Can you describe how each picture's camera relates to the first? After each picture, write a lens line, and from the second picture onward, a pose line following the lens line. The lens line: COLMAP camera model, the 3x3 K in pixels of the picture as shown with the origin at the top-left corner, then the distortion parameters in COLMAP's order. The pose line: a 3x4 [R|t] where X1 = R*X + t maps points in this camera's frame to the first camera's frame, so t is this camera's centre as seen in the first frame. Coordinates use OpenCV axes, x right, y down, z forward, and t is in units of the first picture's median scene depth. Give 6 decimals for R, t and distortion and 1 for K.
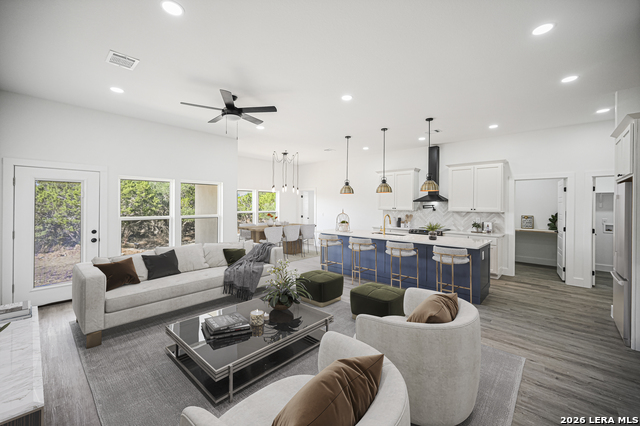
lens RADIAL K [[255.5, 0, 334.3], [0, 255.5, 207.1], [0, 0, 1]] dist [0.001535, 0.000458]
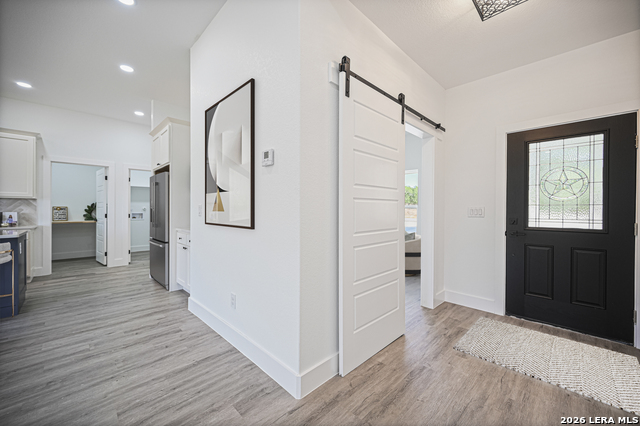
lens RADIAL K [[255.5, 0, 305.3], [0, 255.5, 209.2], [0, 0, 1]] dist [0.001535, 0.000458]
pose [[0.110790, -0.003146, 0.993839, -0.050141], [0.004462, 0.999986, 0.002668, 0.058925], [-0.993834, 0.004139, 0.110802, 0.070183]]
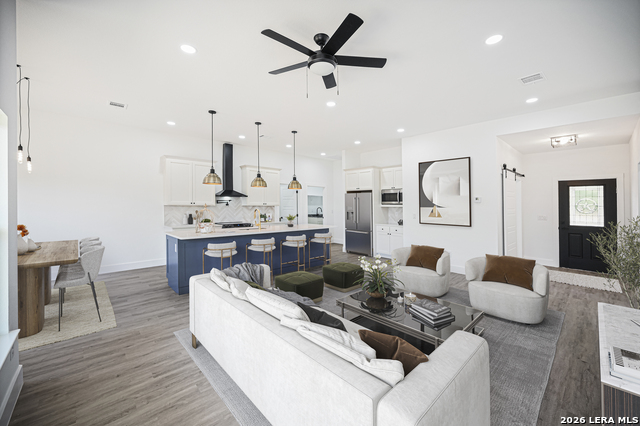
lens RADIAL K [[255.5, 0, 316.5], [0, 255.5, 195.4], [0, 0, 1]] dist [0.001535, 0.000458]
pose [[0.132793, 0.027109, 0.990773, -0.761218], [-0.004142, 0.999632, -0.026796, 0.000679], [-0.991135, -0.000545, 0.132856, 0.641106]]
